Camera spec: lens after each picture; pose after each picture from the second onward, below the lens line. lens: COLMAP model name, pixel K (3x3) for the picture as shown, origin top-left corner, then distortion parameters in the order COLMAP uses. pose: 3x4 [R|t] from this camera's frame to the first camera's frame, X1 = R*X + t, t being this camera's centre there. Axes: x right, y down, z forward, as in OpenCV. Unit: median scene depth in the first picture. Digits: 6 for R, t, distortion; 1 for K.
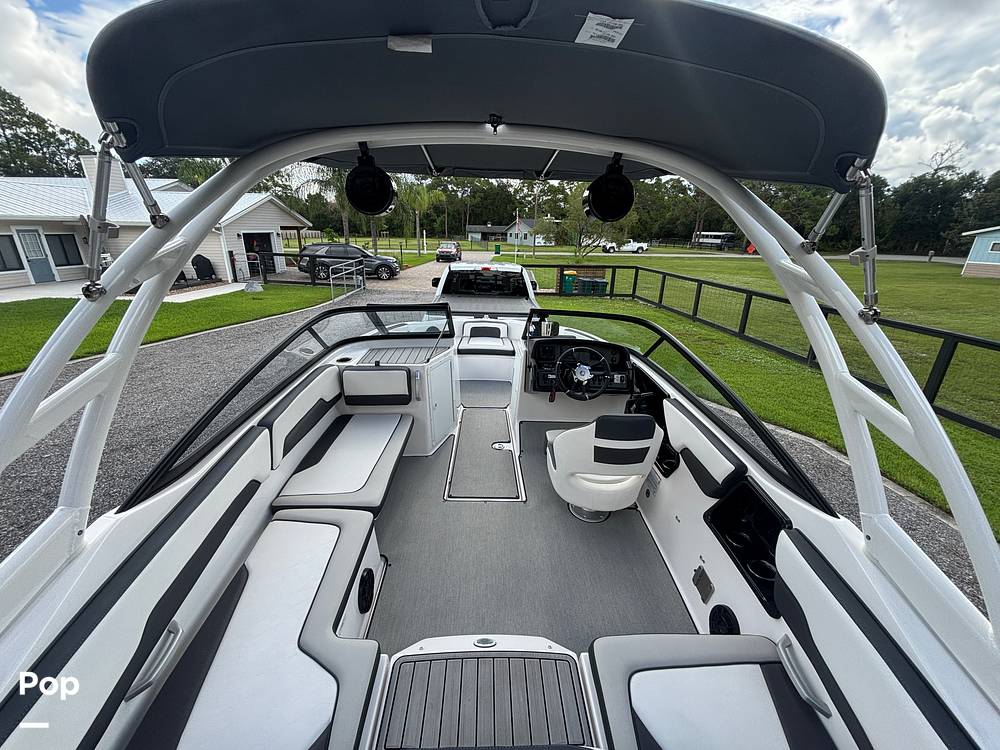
lens RADIAL K [[402.7, 0, 498.5], [0, 402.7, 375.3], [0, 0, 1]] dist [-0.001497, 0.000975]
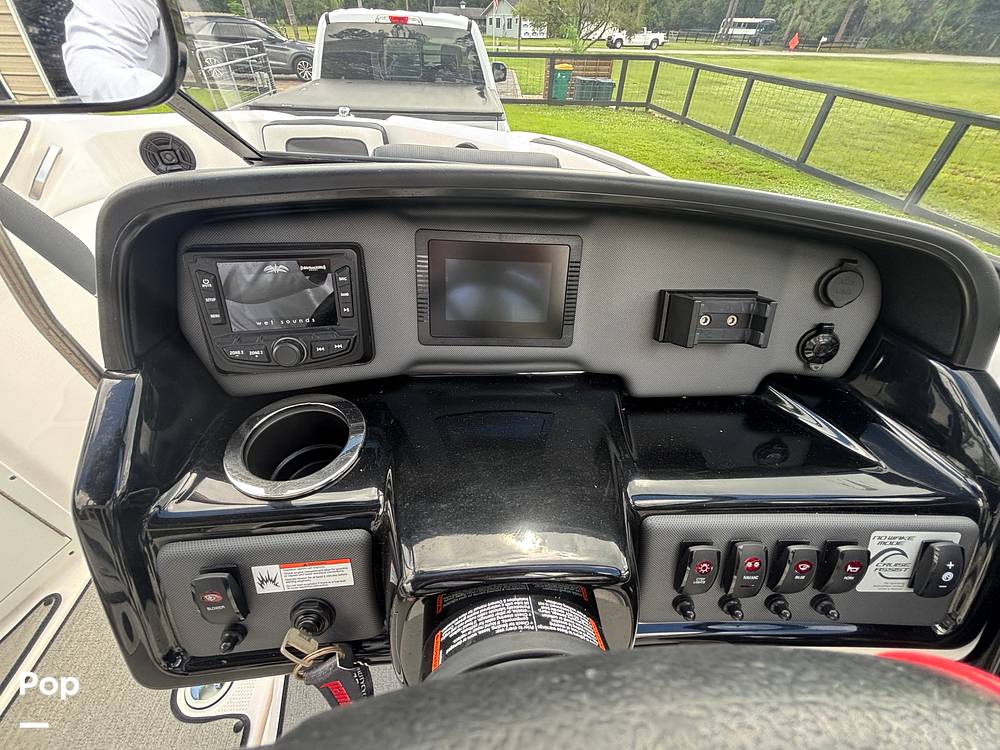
lens RADIAL K [[403.9, 0, 498.6], [0, 403.9, 377.7], [0, 0, 1]] dist [-0.001155, -0.000242]
pose [[0.999205, -0.021969, 0.033263, 0.178429], [0.007982, 0.927796, 0.373002, -0.084298], [-0.039055, -0.372440, 0.927234, 0.903518]]
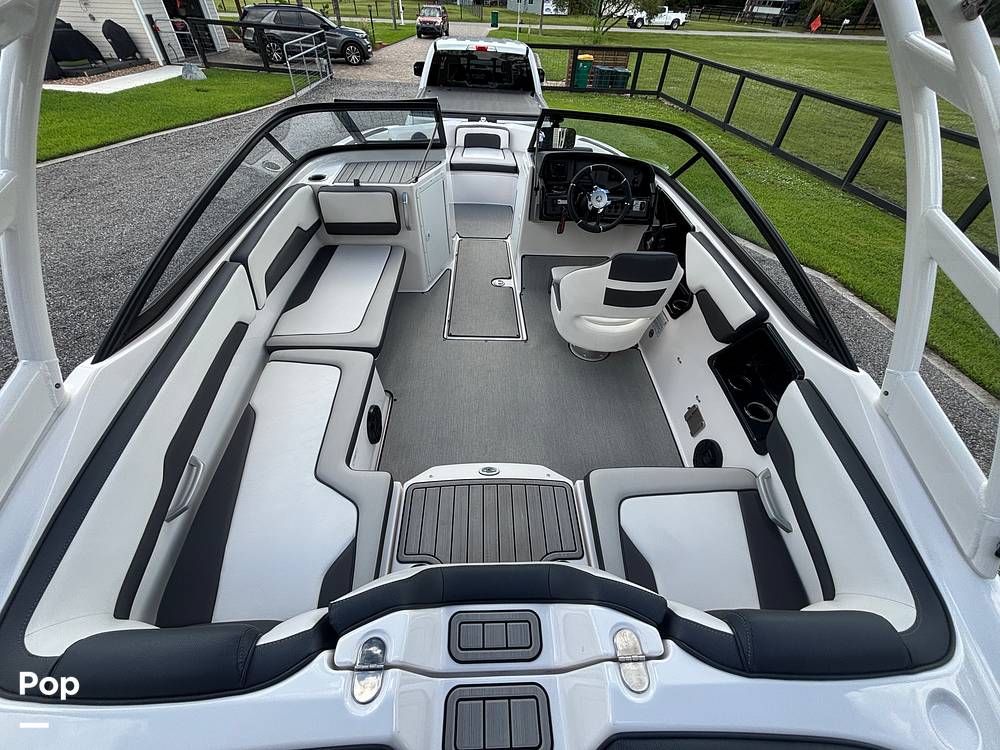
lens RADIAL K [[402.7, 0, 498.5], [0, 402.7, 375.3], [0, 0, 1]] dist [-0.001497, 0.000975]
pose [[0.999887, 0.006983, 0.013284, -0.012015], [-0.011794, 0.912993, 0.407806, -0.008443], [-0.009281, -0.407916, 0.912972, 0.055844]]
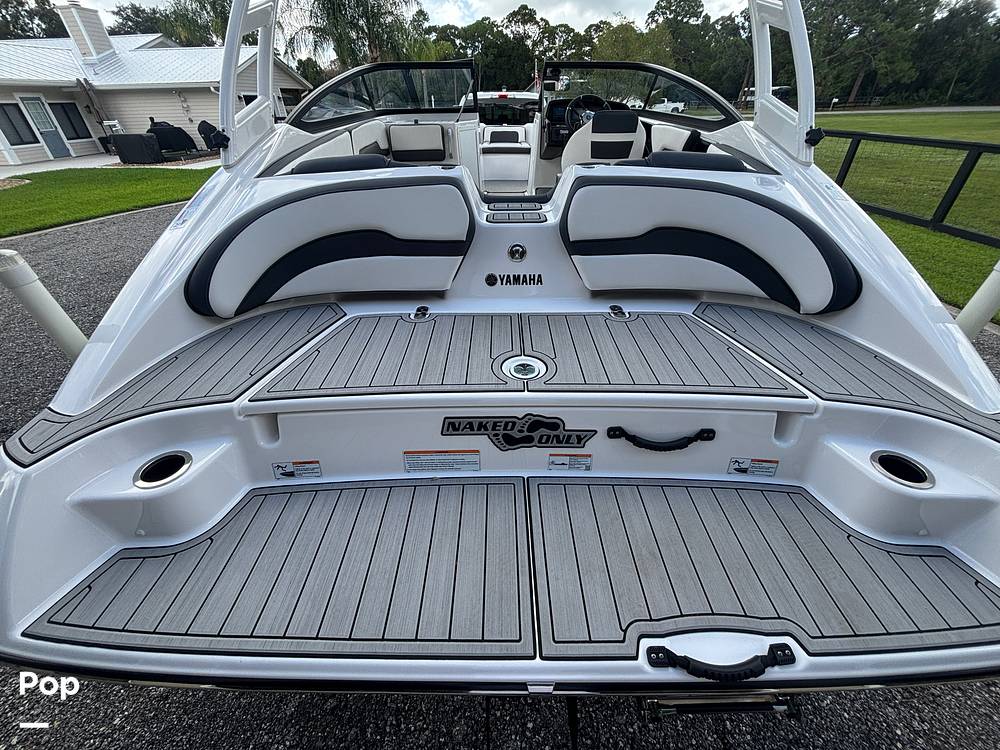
lens RADIAL K [[402.7, 0, 498.5], [0, 402.7, 375.3], [0, 0, 1]] dist [-0.001497, 0.000975]
pose [[0.998770, -0.011380, -0.048254, -0.007062], [0.023116, 0.967922, 0.250186, 0.388458], [0.043859, -0.250994, 0.966995, -0.324076]]
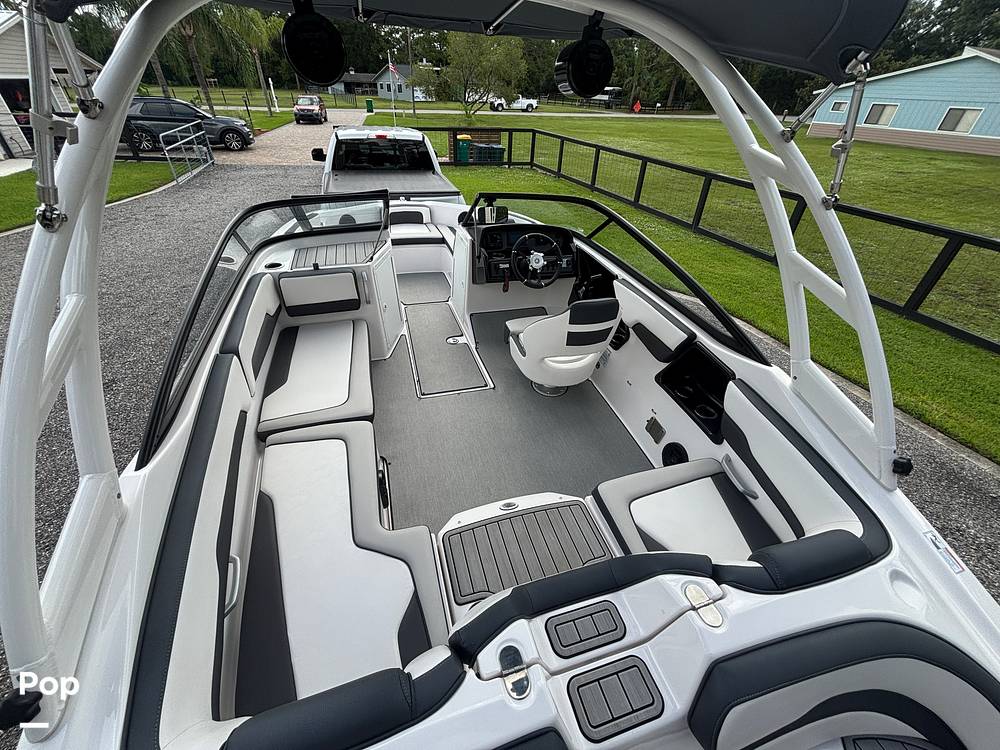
lens RADIAL K [[402.7, 0, 498.5], [0, 402.7, 375.3], [0, 0, 1]] dist [-0.001497, 0.000975]
pose [[0.965156, -0.142183, 0.219675, -0.134411], [0.074156, 0.953701, 0.291469, -0.028889], [-0.250946, -0.265023, 0.931015, -0.001523]]
